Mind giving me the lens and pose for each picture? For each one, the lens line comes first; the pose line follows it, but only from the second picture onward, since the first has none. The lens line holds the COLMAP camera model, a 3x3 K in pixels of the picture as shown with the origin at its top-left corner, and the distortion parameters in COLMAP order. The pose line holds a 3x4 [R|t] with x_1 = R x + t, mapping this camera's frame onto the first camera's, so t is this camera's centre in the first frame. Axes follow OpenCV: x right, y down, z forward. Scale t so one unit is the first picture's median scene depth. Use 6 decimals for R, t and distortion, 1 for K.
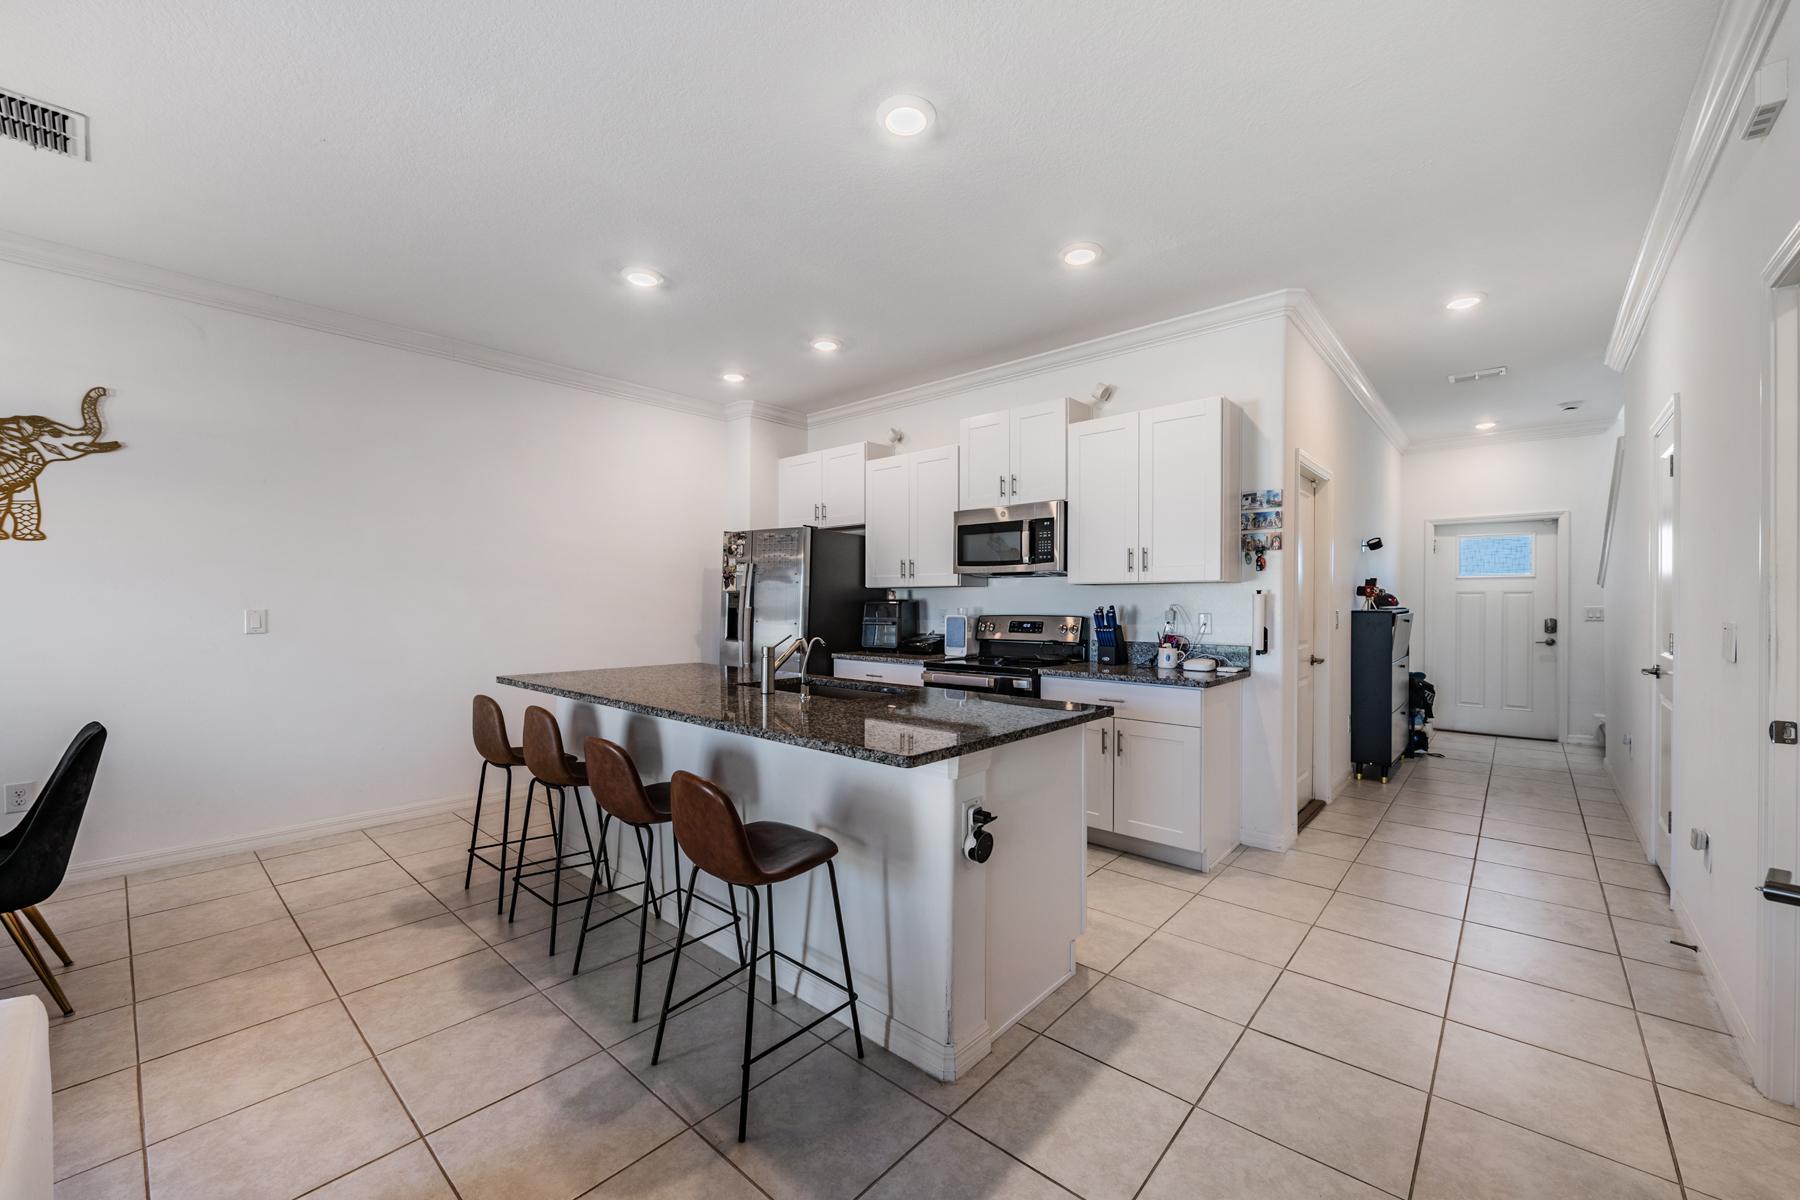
lens RADIAL K [[704.8, 0, 895.5], [0, 704.8, 602.5], [0, 0, 1]] dist [-0.000973, -0.000311]
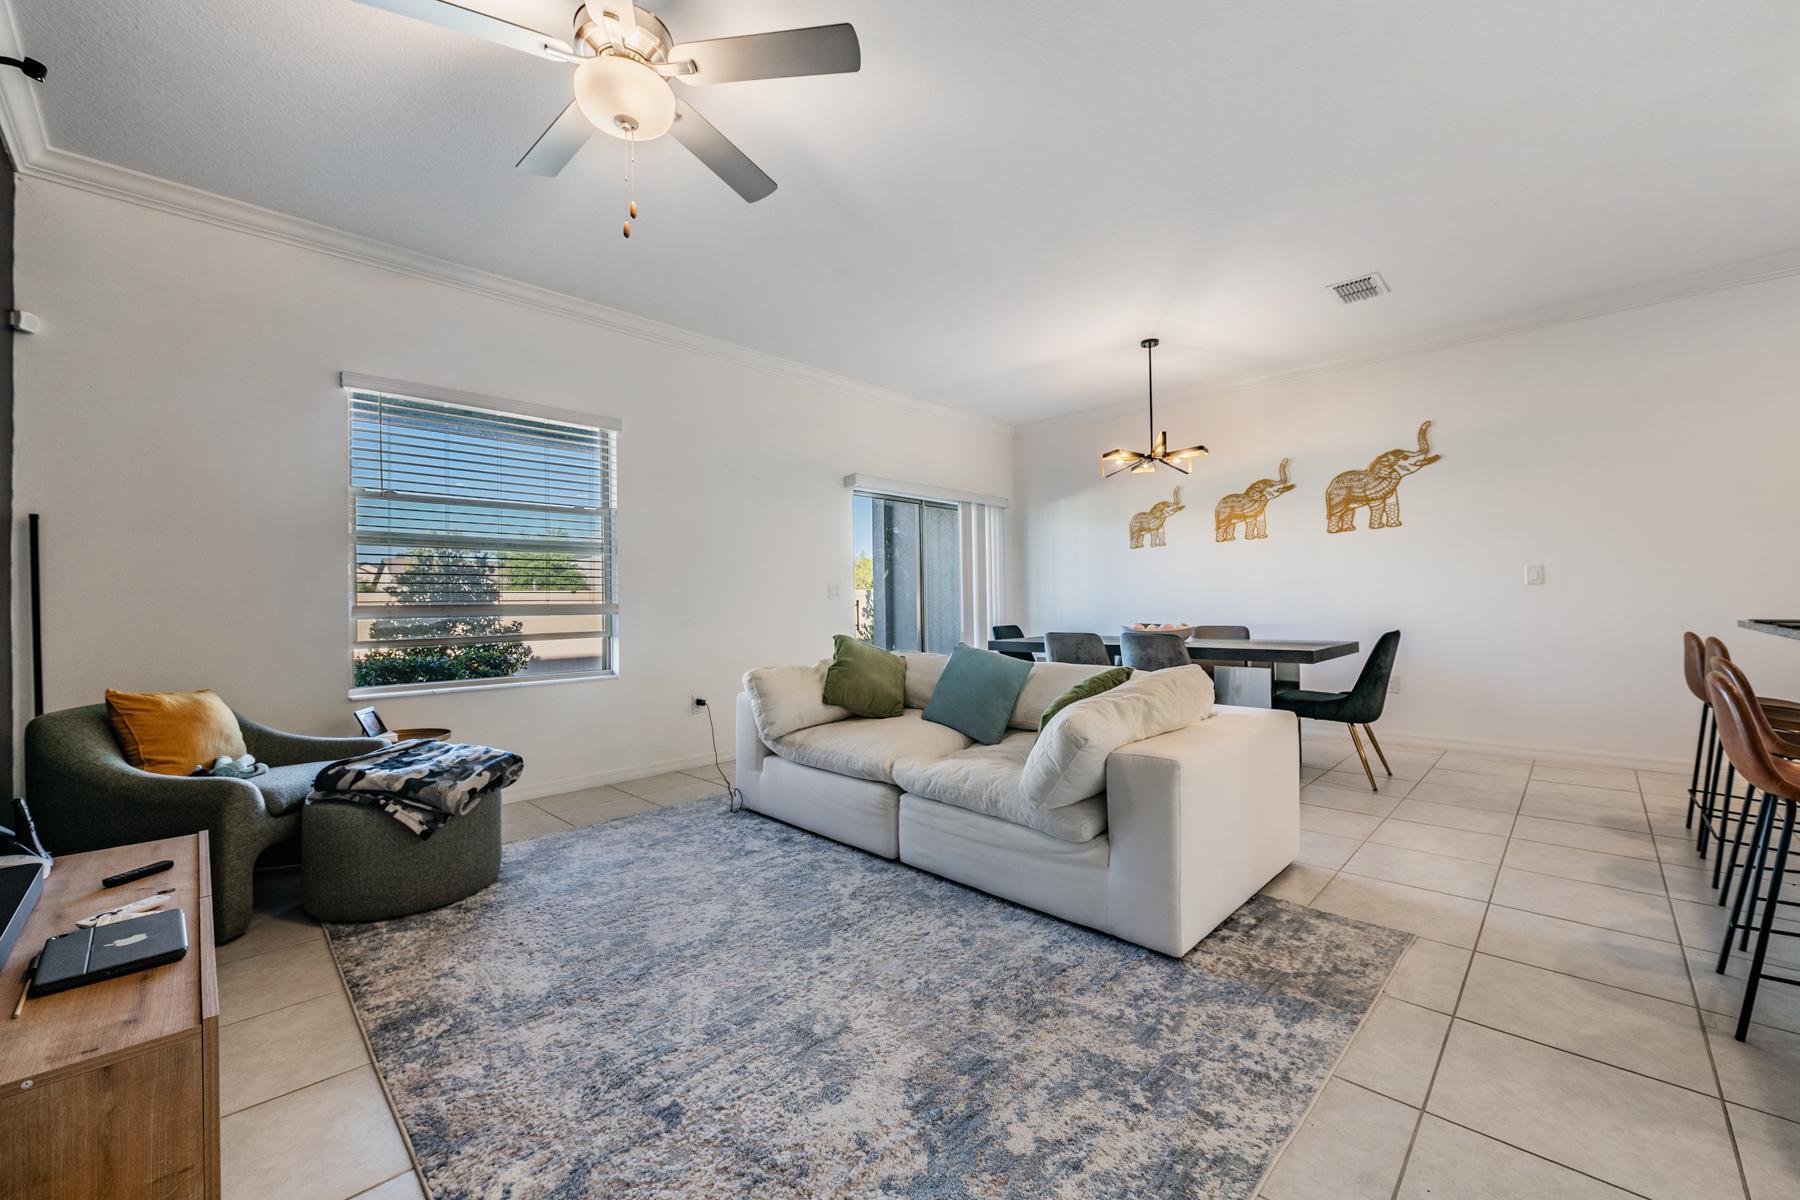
lens RADIAL K [[702.9, 0, 900.0], [0, 702.9, 600.0], [0, 0, 1]] dist [-0.006717, -0.000389]
pose [[-0.048165, -0.005573, -0.998824, 0.333429], [0.013928, 0.999883, -0.006250, 0.056484], [0.998742, -0.014213, -0.048082, -0.047749]]
